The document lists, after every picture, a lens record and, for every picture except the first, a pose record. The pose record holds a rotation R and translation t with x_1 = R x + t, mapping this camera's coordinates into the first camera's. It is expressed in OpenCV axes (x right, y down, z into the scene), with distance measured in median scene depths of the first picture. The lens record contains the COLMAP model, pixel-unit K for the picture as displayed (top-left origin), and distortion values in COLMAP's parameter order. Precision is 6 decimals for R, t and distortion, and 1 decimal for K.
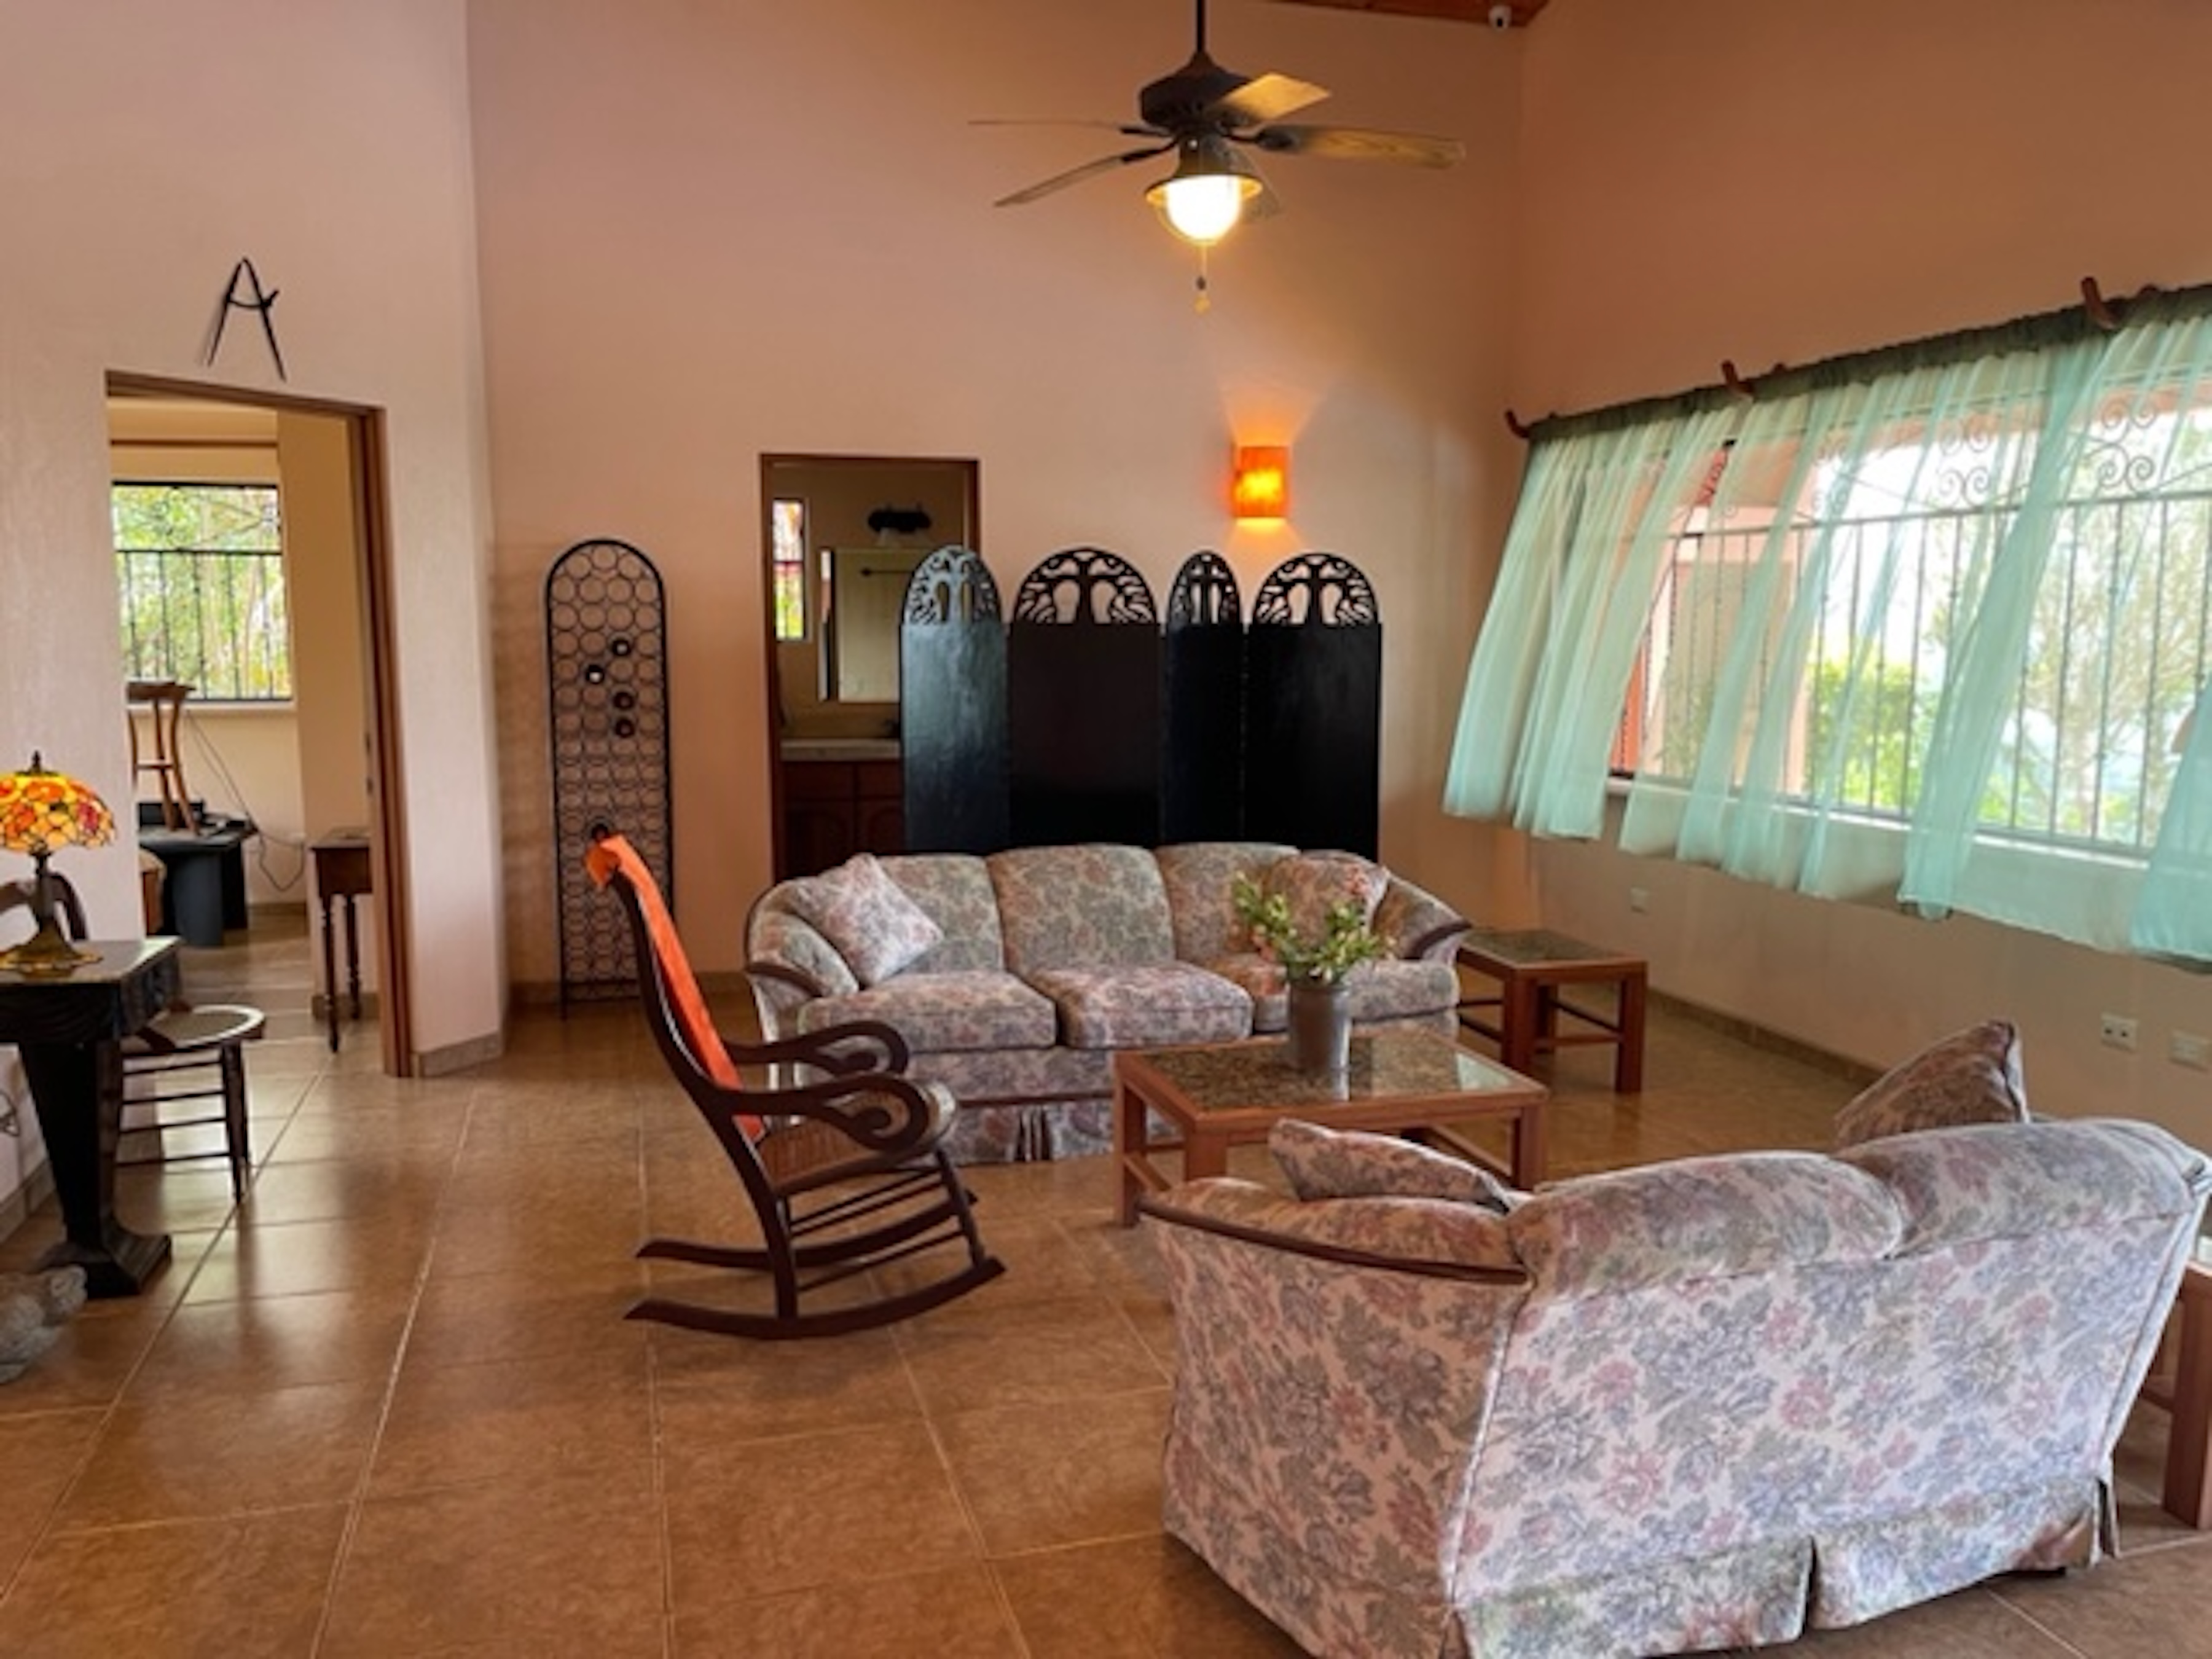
lens RADIAL K [[1665.3, 0, 1110.2], [0, 1665.3, 834.4], [0, 0, 1]] dist [0.053925, -0.068158]
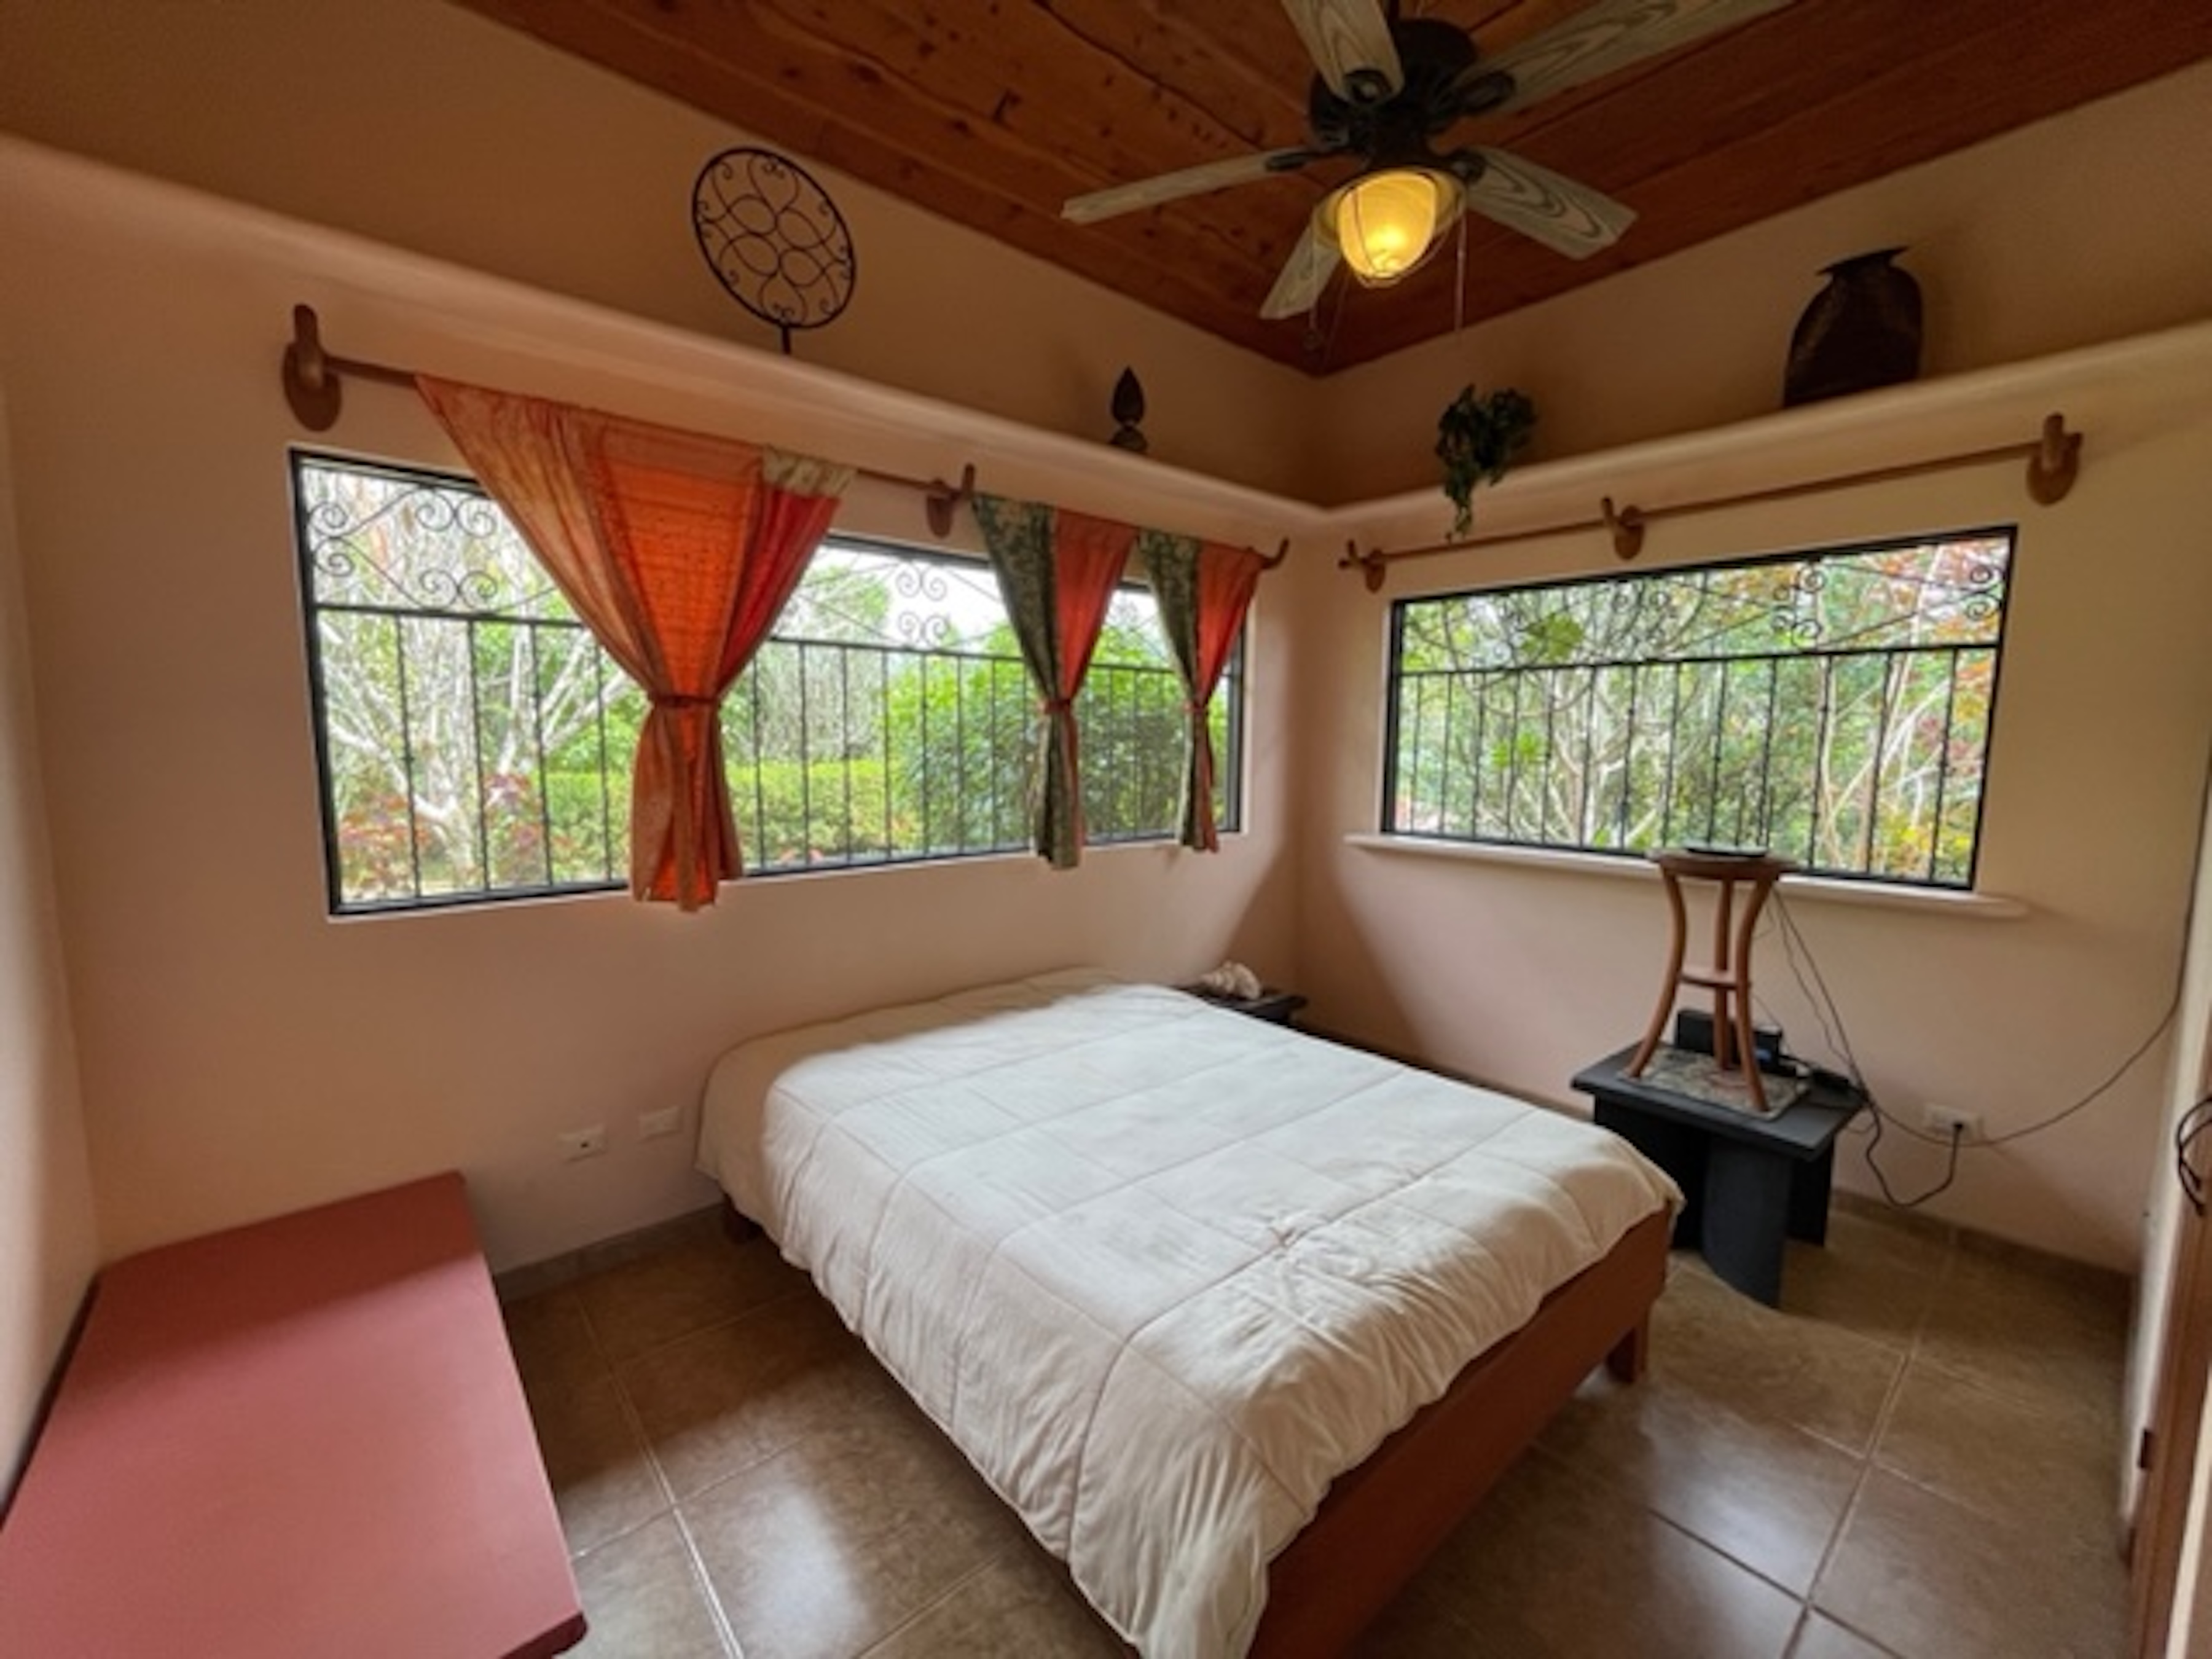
lens RADIAL K [[888.5, 0, 1106.5], [0, 888.5, 841.1], [0, 0, 1]] dist [-0.005576, 0.002173]
pose [[0.410550, 0.122652, -0.903551, -0.548312], [-0.117197, 0.989791, 0.081107, -0.144127], [0.904275, 0.072595, 0.420733, 0.975568]]
